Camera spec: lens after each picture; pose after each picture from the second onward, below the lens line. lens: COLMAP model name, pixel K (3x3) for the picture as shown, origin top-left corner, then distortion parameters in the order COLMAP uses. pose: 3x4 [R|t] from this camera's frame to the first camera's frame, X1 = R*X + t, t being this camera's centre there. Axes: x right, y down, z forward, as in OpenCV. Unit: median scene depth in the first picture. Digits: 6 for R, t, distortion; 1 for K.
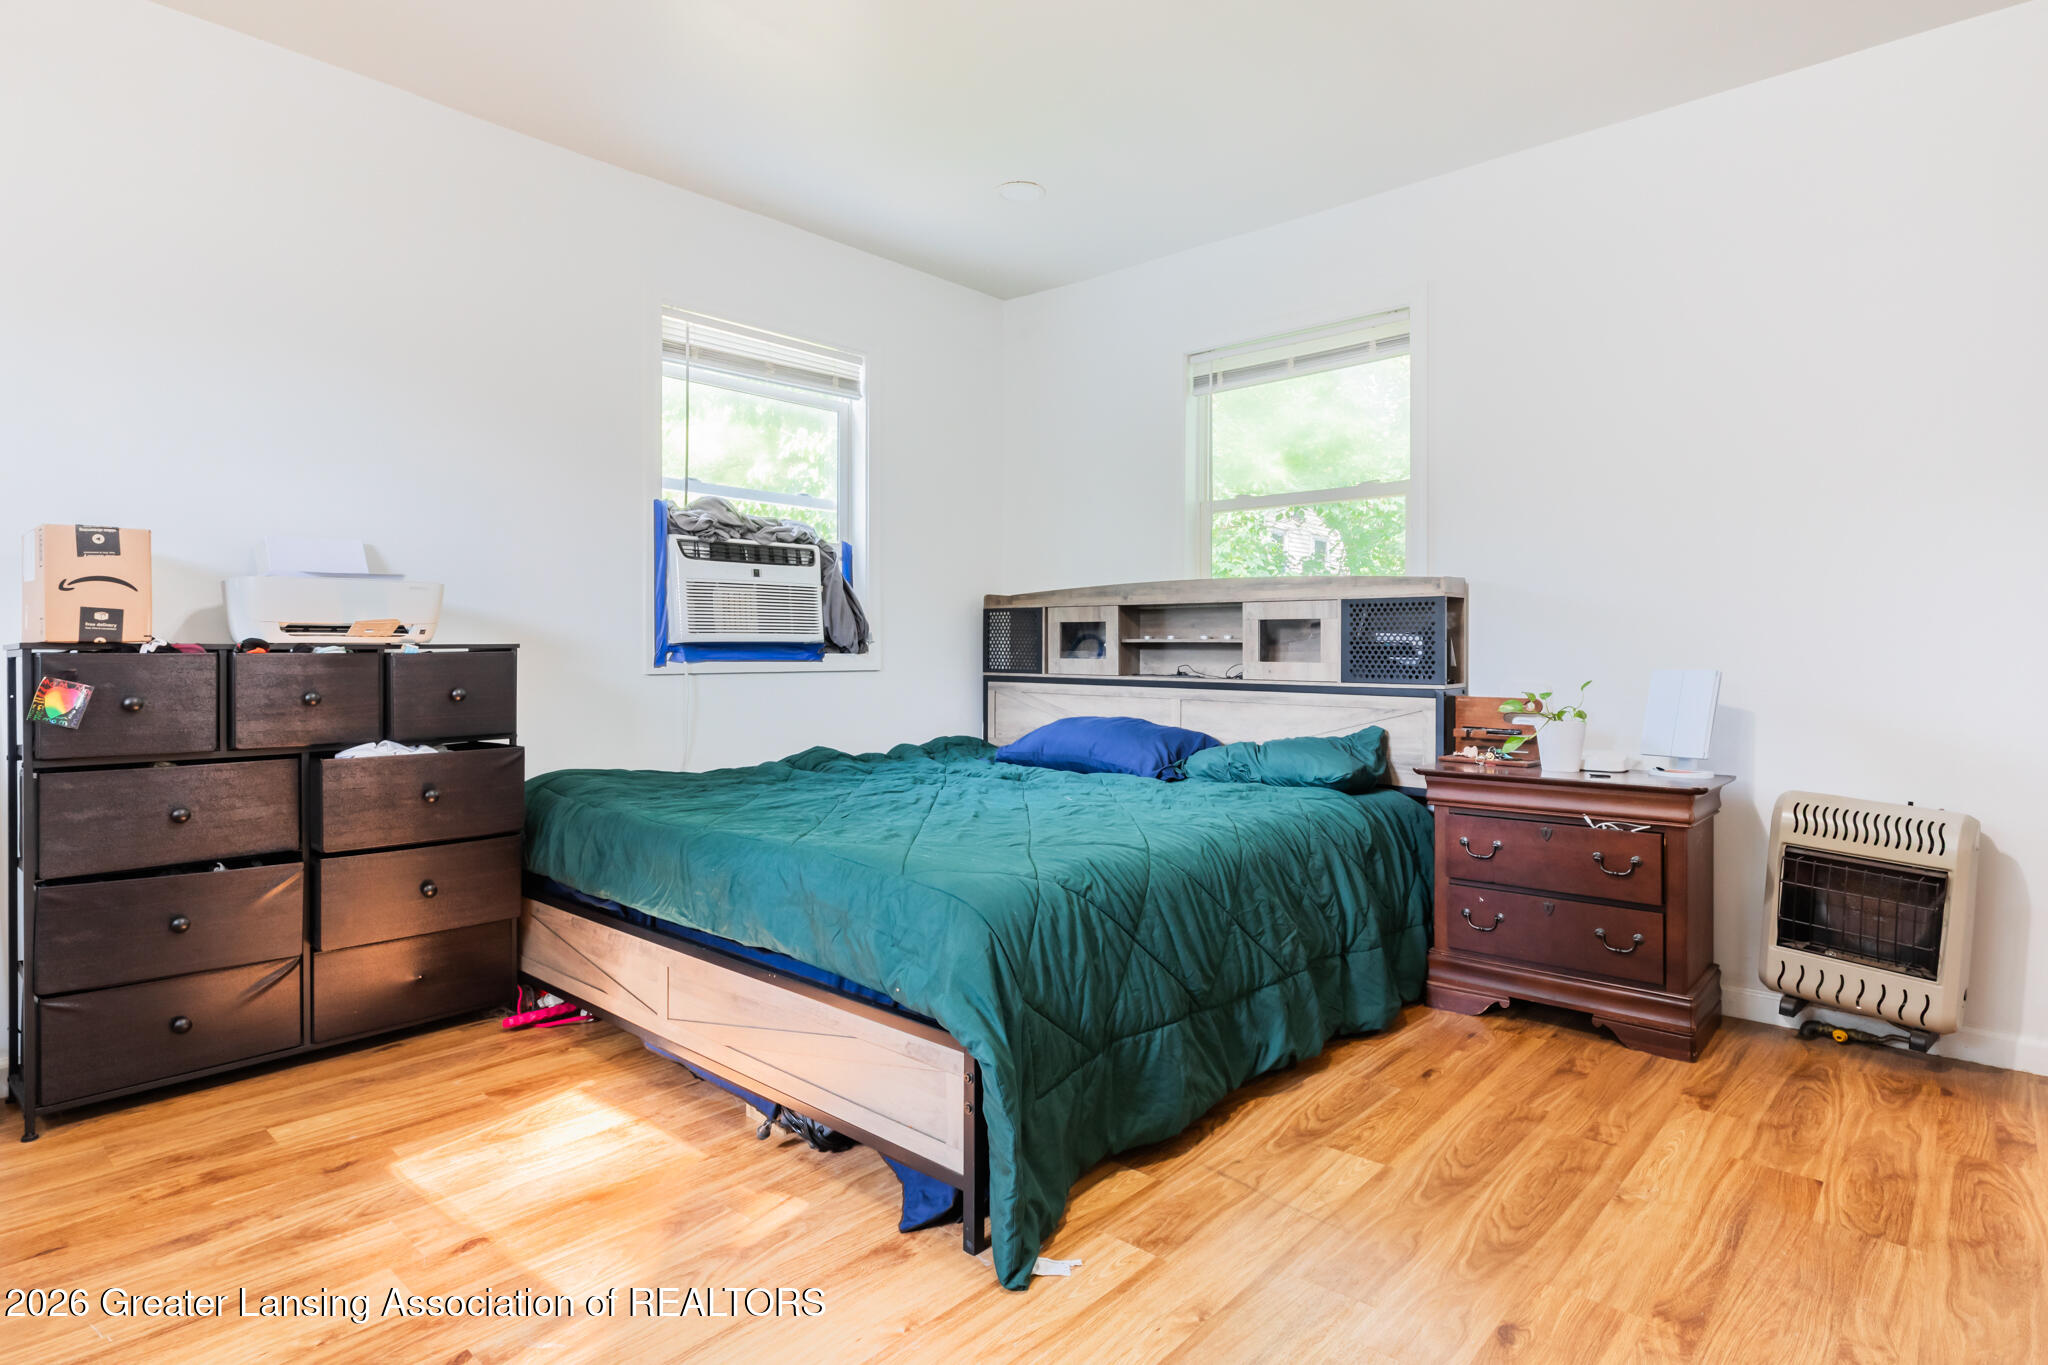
lens RADIAL K [[1096.6, 0, 997.0], [0, 1096.6, 652.1], [0, 0, 1]] dist [0.002997, -0.000027]
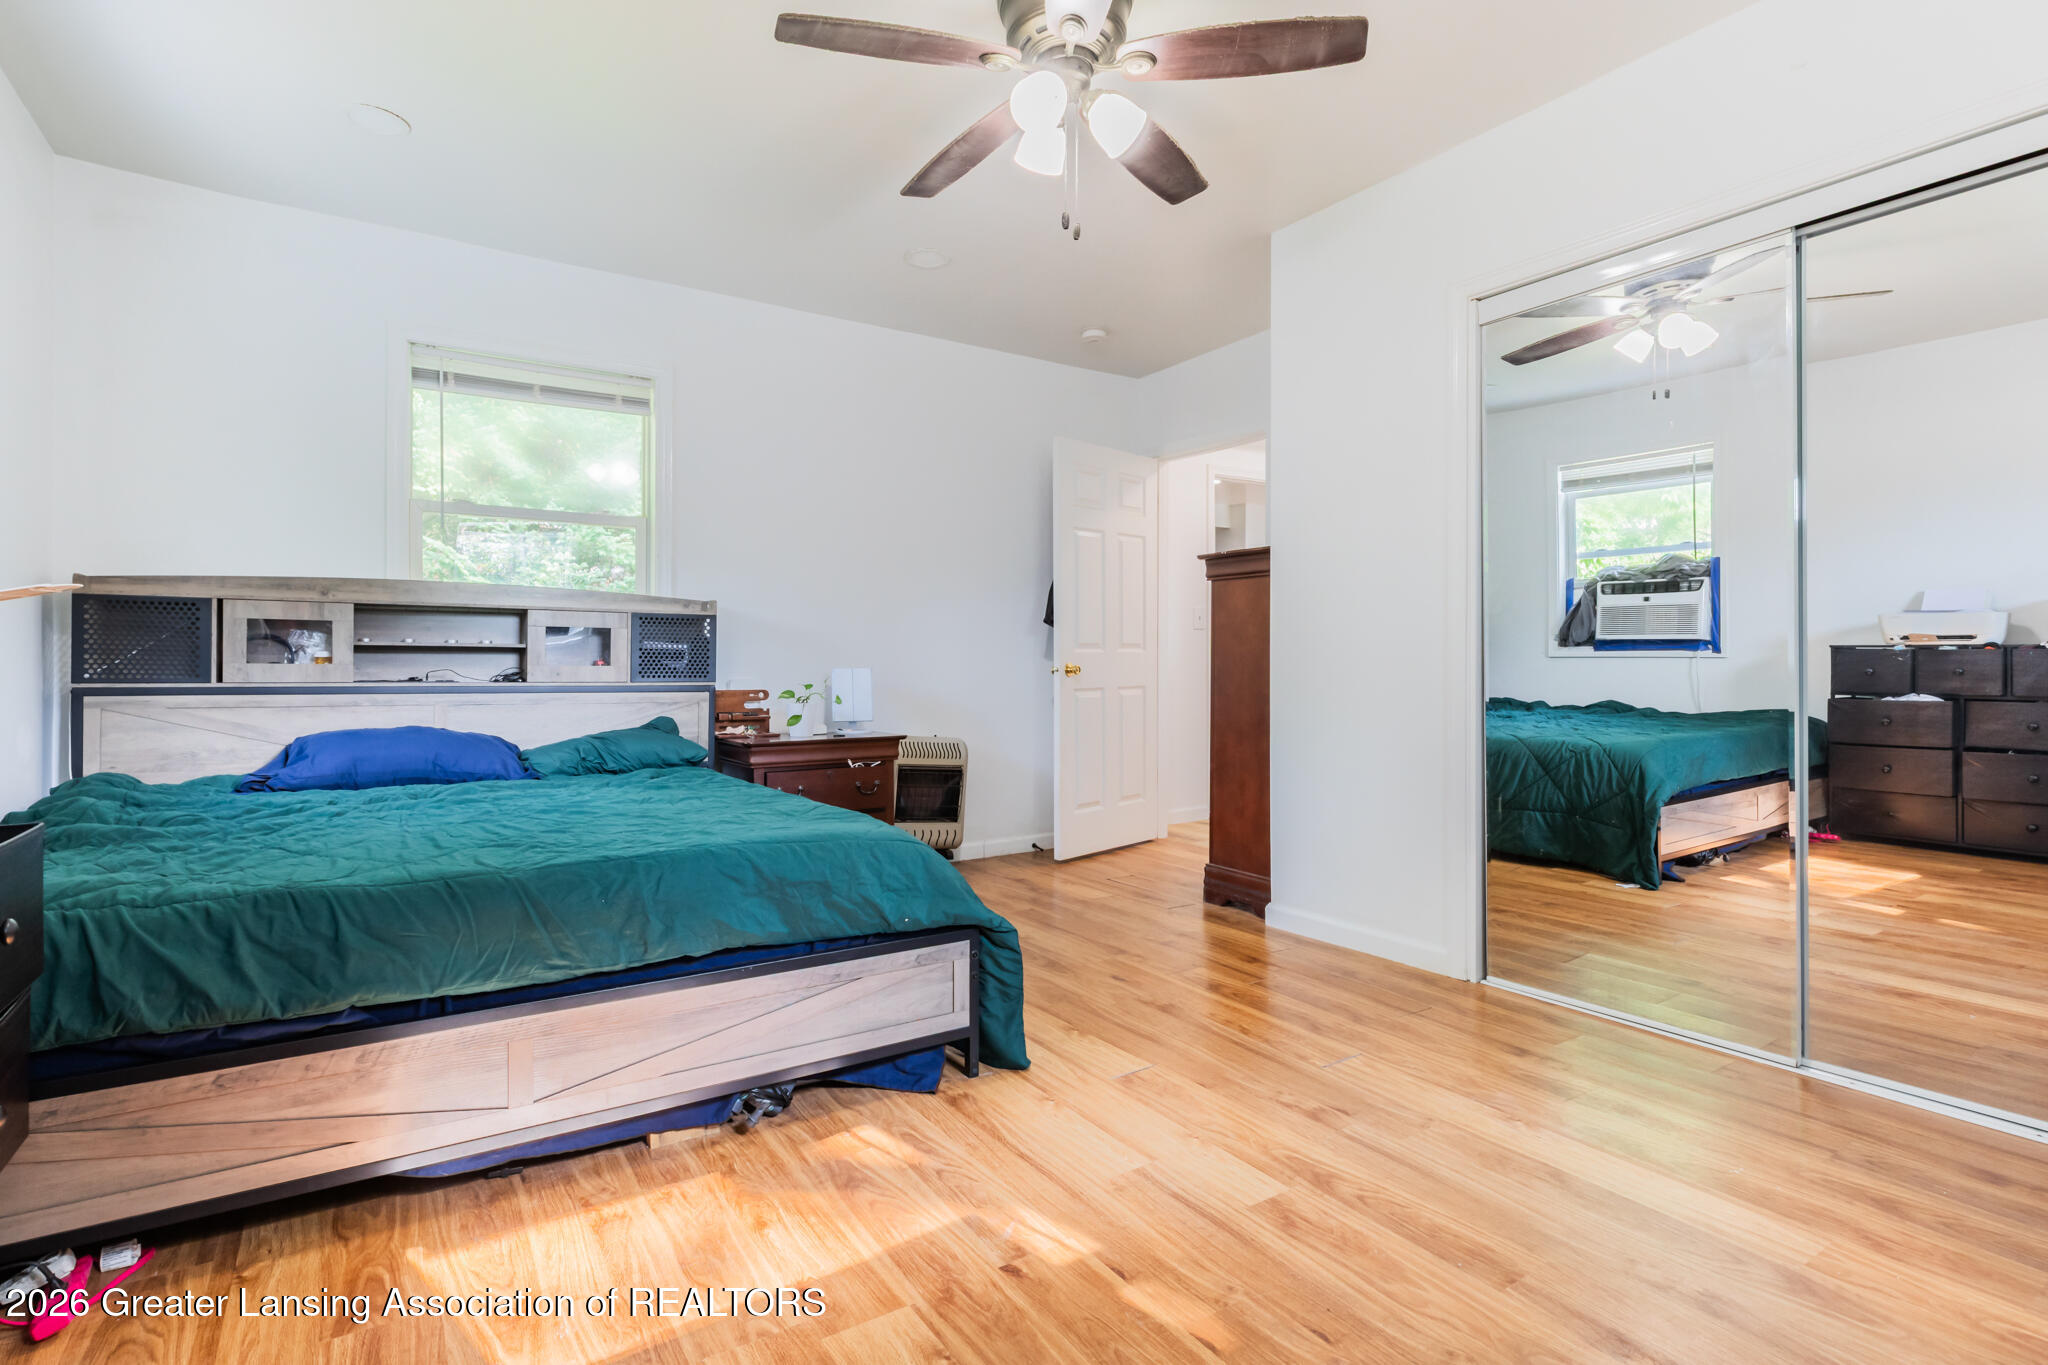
lens RADIAL K [[1031.1, 0, 1022.1], [0, 1031.1, 671.0], [0, 0, 1]] dist [0.004686, 0.000513]
pose [[0.220511, -0.009941, 0.975334, -0.752006], [-0.002600, 0.999939, 0.010779, 0.002448], [-0.975381, -0.004913, 0.220472, 0.369265]]
